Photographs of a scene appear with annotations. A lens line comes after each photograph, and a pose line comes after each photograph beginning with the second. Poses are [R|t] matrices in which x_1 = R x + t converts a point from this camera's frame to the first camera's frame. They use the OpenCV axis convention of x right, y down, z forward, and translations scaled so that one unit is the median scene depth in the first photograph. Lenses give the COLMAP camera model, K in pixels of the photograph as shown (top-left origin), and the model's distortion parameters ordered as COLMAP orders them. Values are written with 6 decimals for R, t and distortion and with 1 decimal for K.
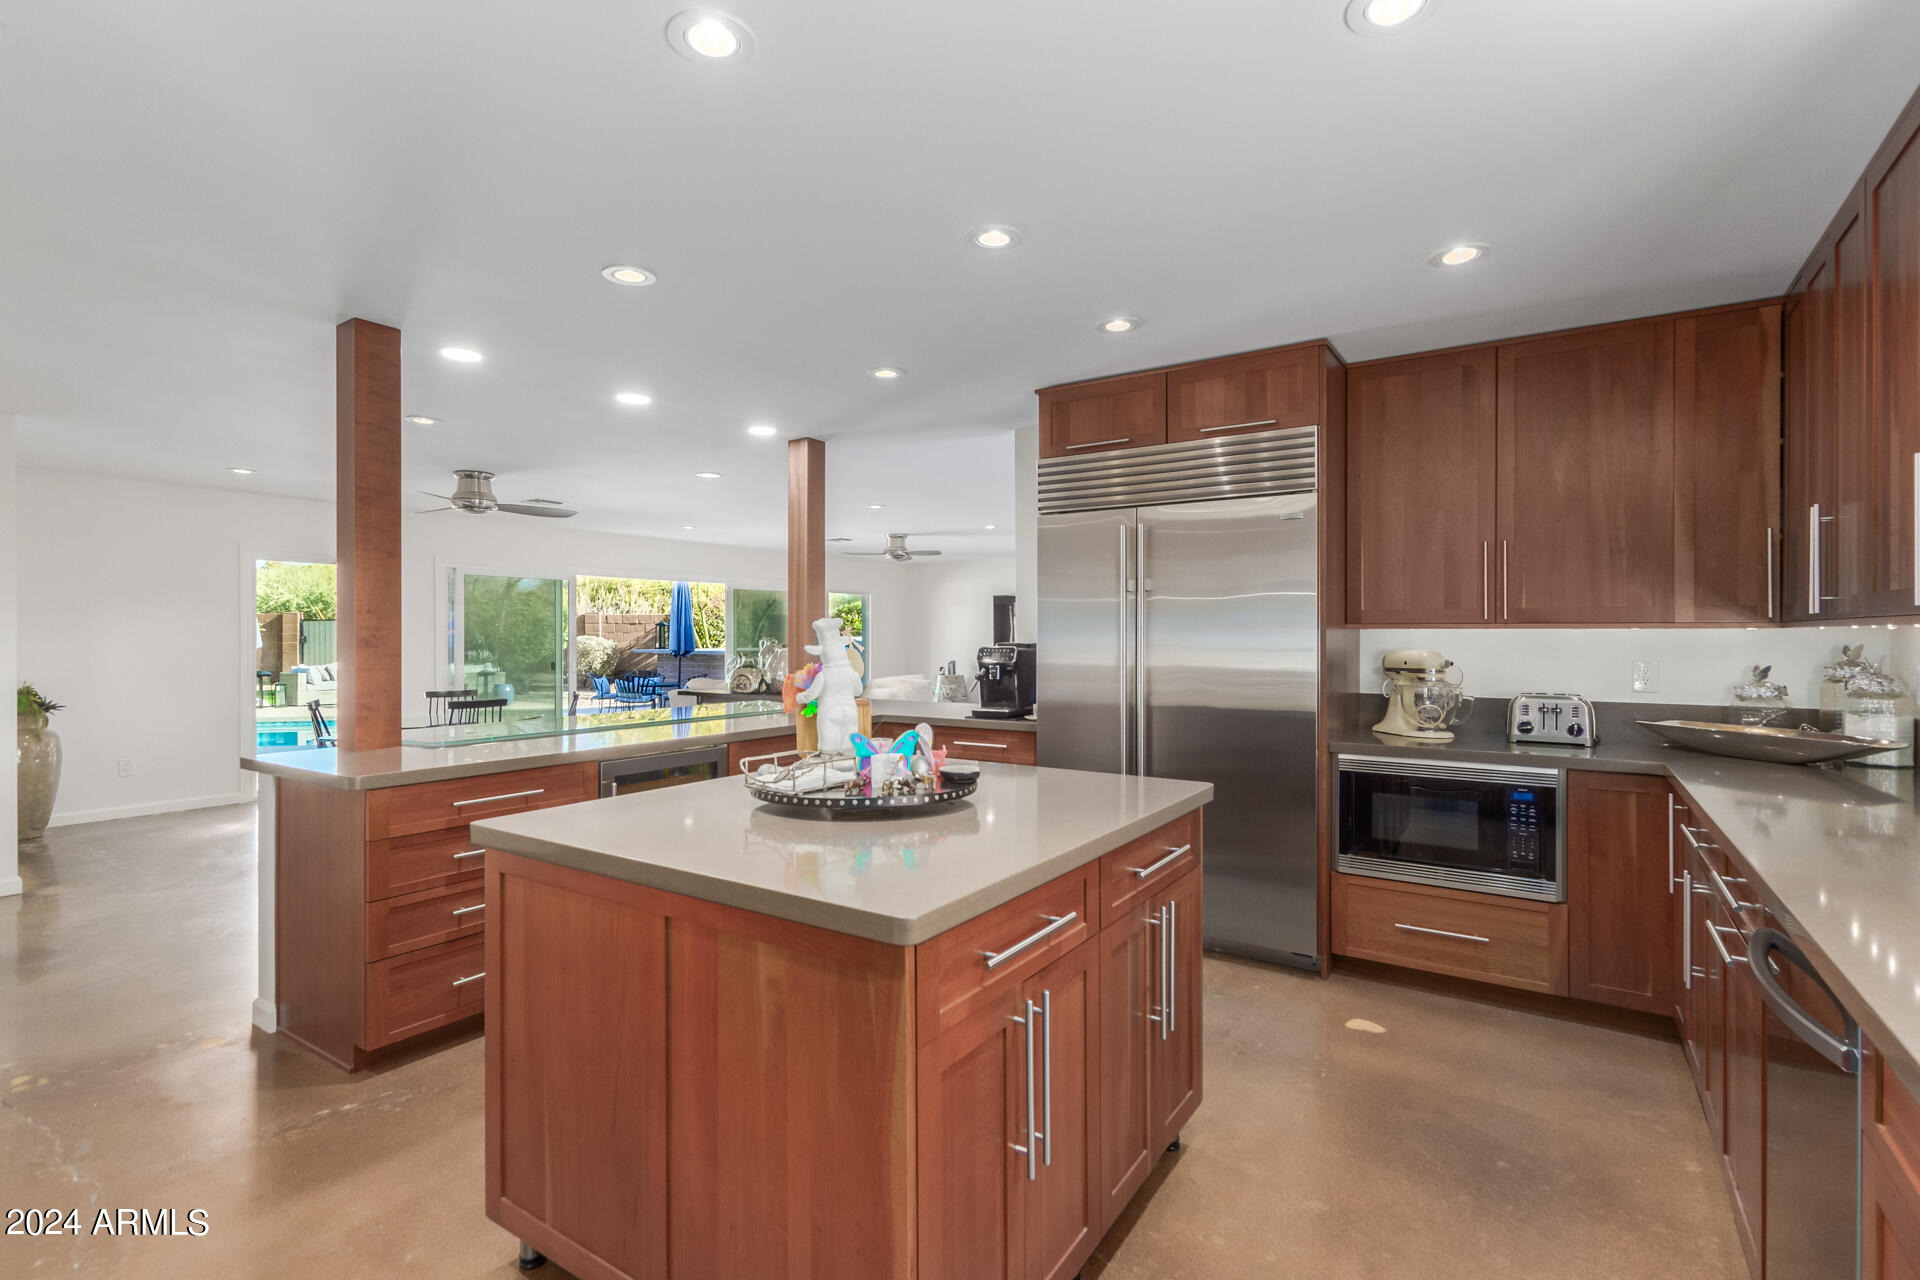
lens RADIAL K [[891.6, 0, 971.3], [0, 891.6, 642.3], [0, 0, 1]] dist [0.001487, -0.000030]
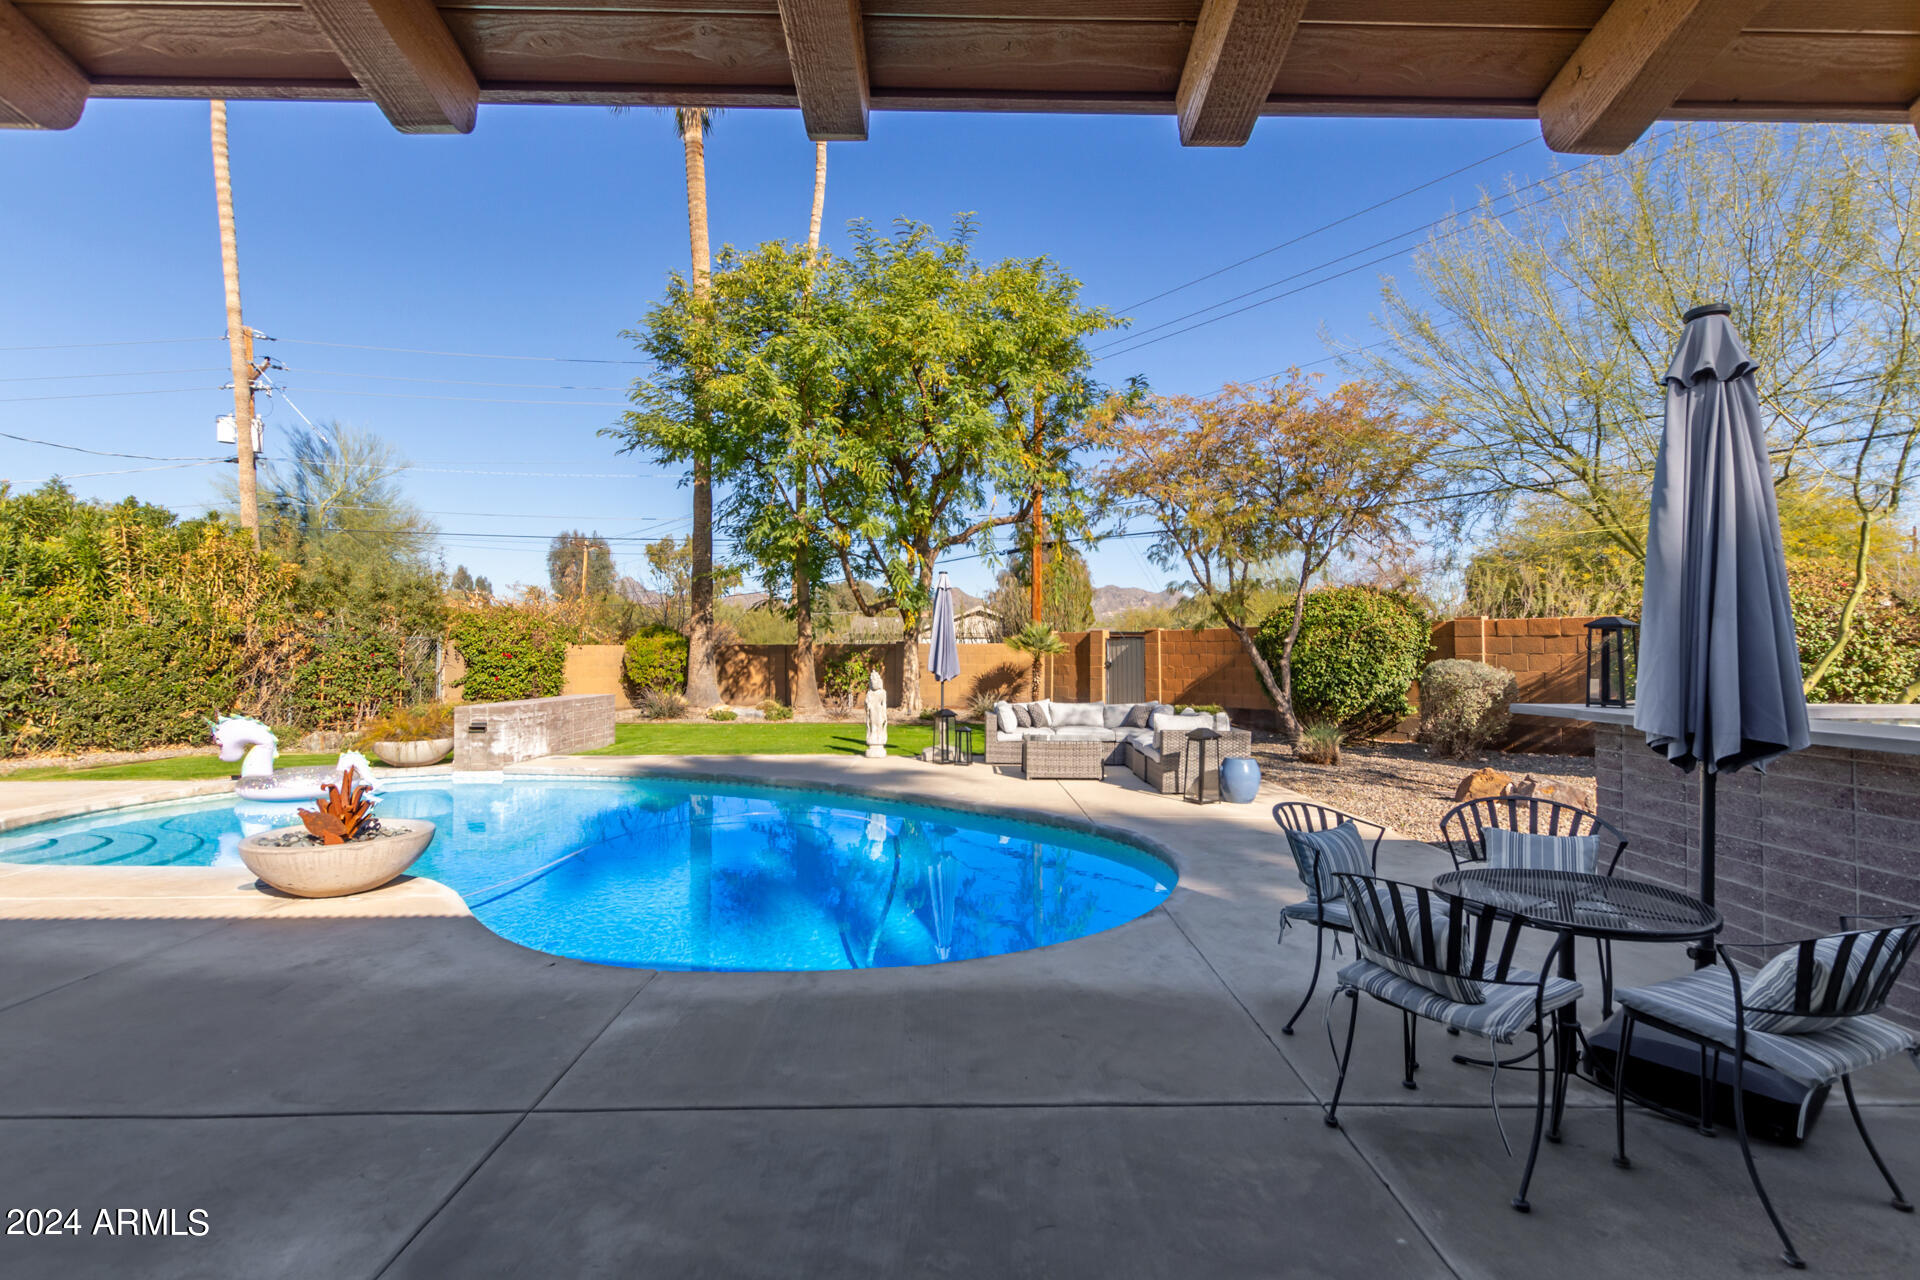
lens RADIAL K [[891.6, 0, 971.3], [0, 891.6, 642.3], [0, 0, 1]] dist [0.001487, -0.000030]
pose [[0.568918, -0.010303, -0.822330, -0.160279], [-0.011742, 0.999718, -0.020649, -0.003525], [0.822311, 0.021403, 0.568636, 0.469023]]
